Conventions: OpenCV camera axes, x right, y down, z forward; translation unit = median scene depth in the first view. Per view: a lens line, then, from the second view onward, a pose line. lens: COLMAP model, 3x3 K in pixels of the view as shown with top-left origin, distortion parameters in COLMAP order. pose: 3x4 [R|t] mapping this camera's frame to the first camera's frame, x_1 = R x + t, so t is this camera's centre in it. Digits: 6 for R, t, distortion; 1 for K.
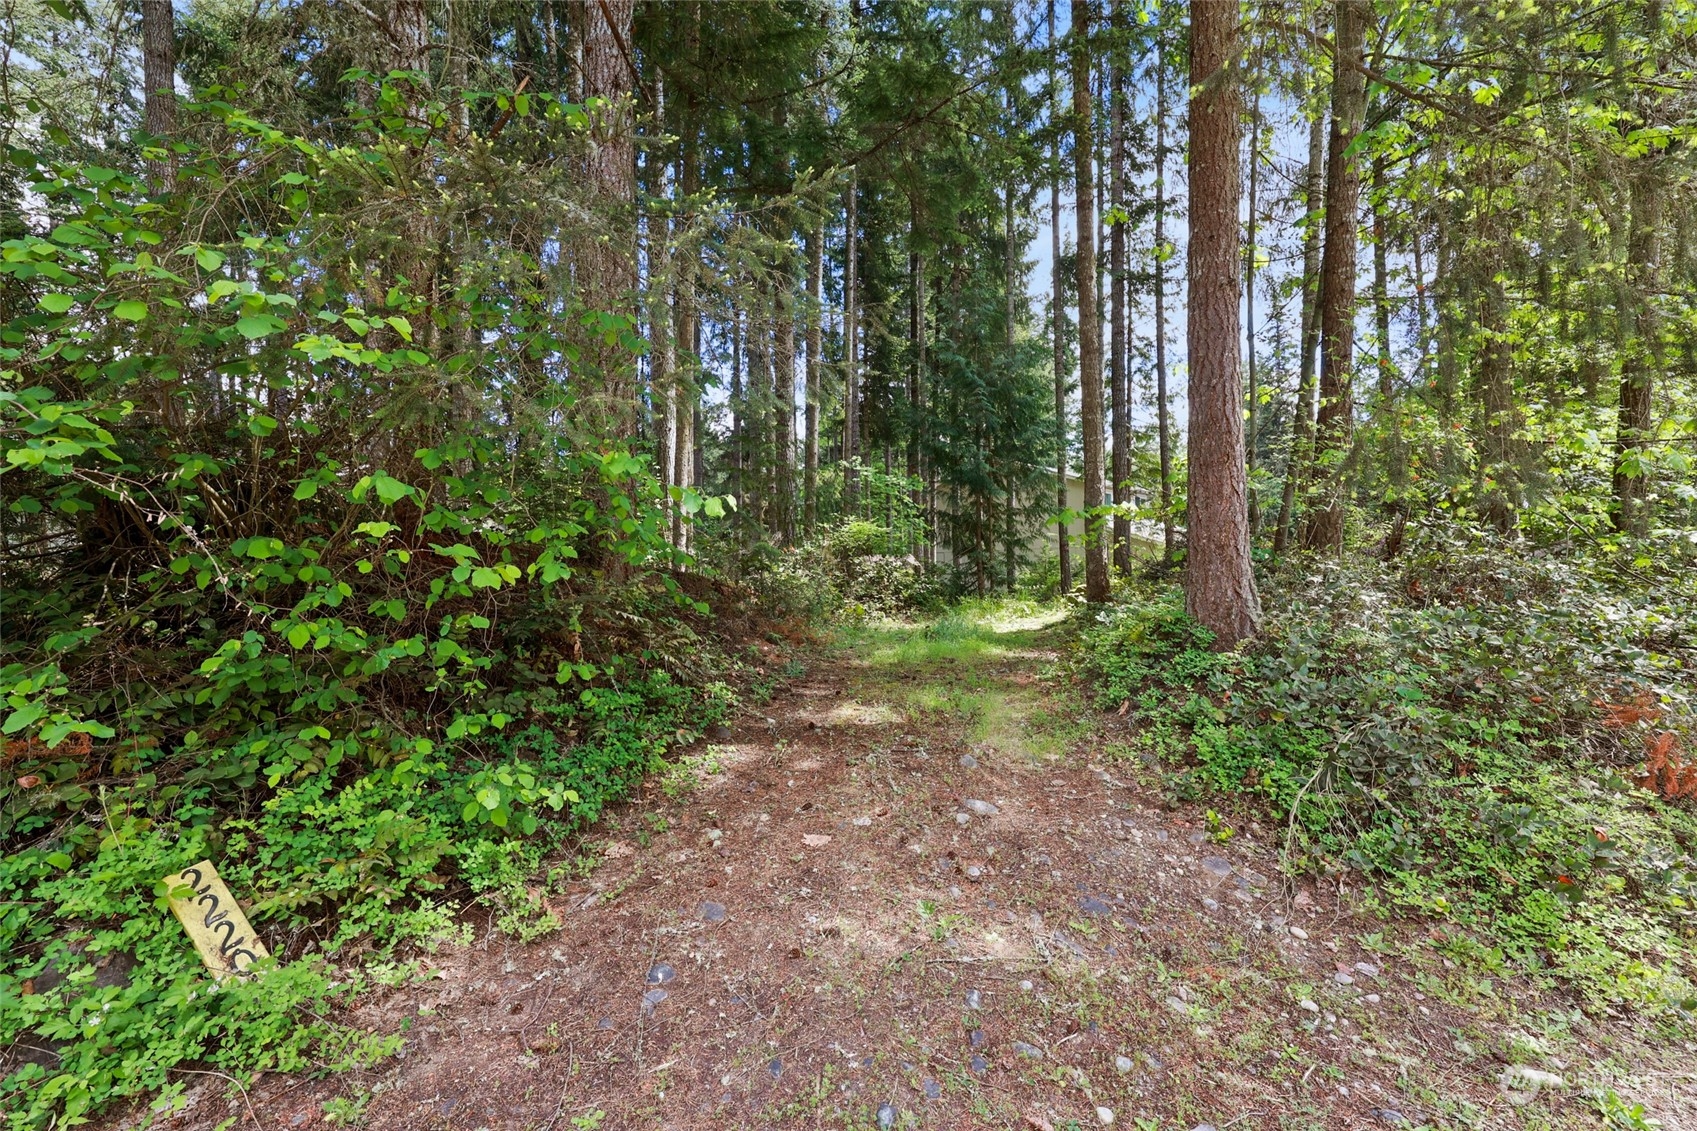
lens RADIAL K [[689.5, 0, 847.4], [0, 689.5, 555.1], [0, 0, 1]] dist [0.004550, 0.000294]
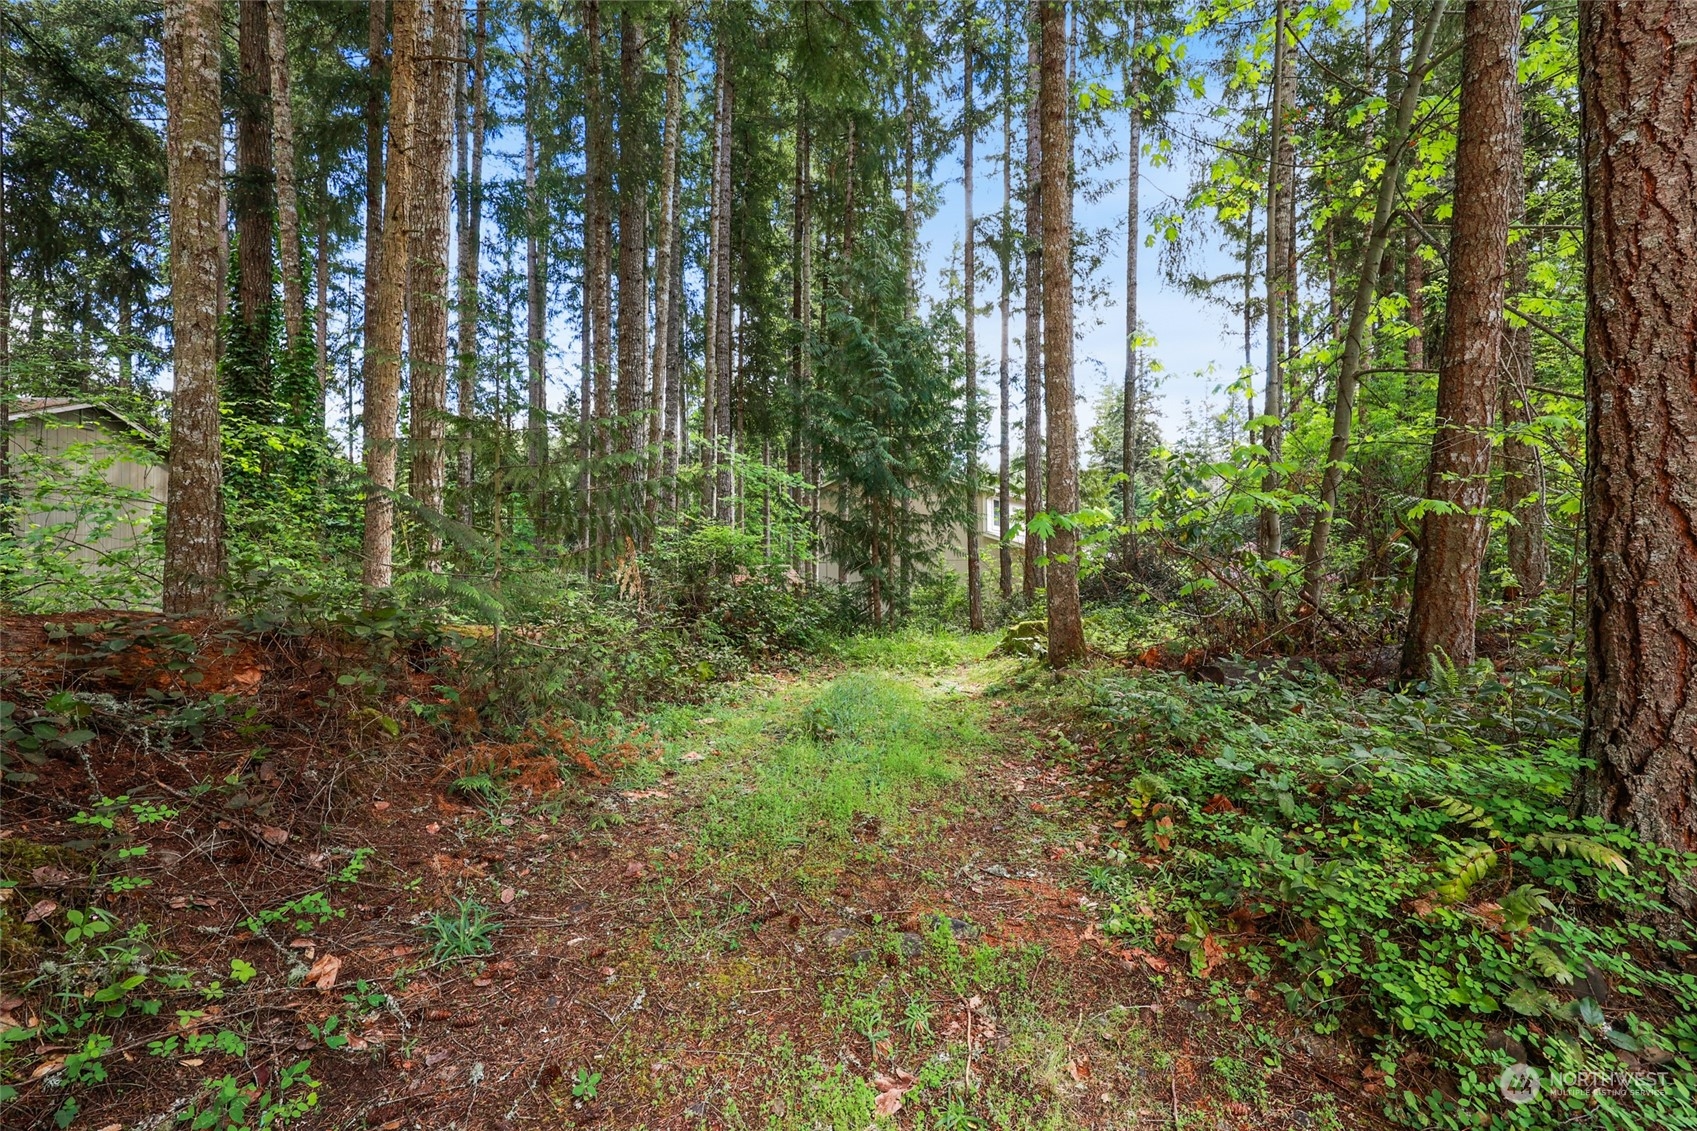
lens RADIAL K [[689.5, 0, 843.5], [0, 689.5, 561.4], [0, 0, 1]] dist [0.004550, 0.000294]
pose [[0.985375, 0.017002, 0.169551, 0.016683], [-0.016960, 0.999855, -0.001699, -0.008298], [-0.169556, -0.001201, 0.985520, 0.186859]]
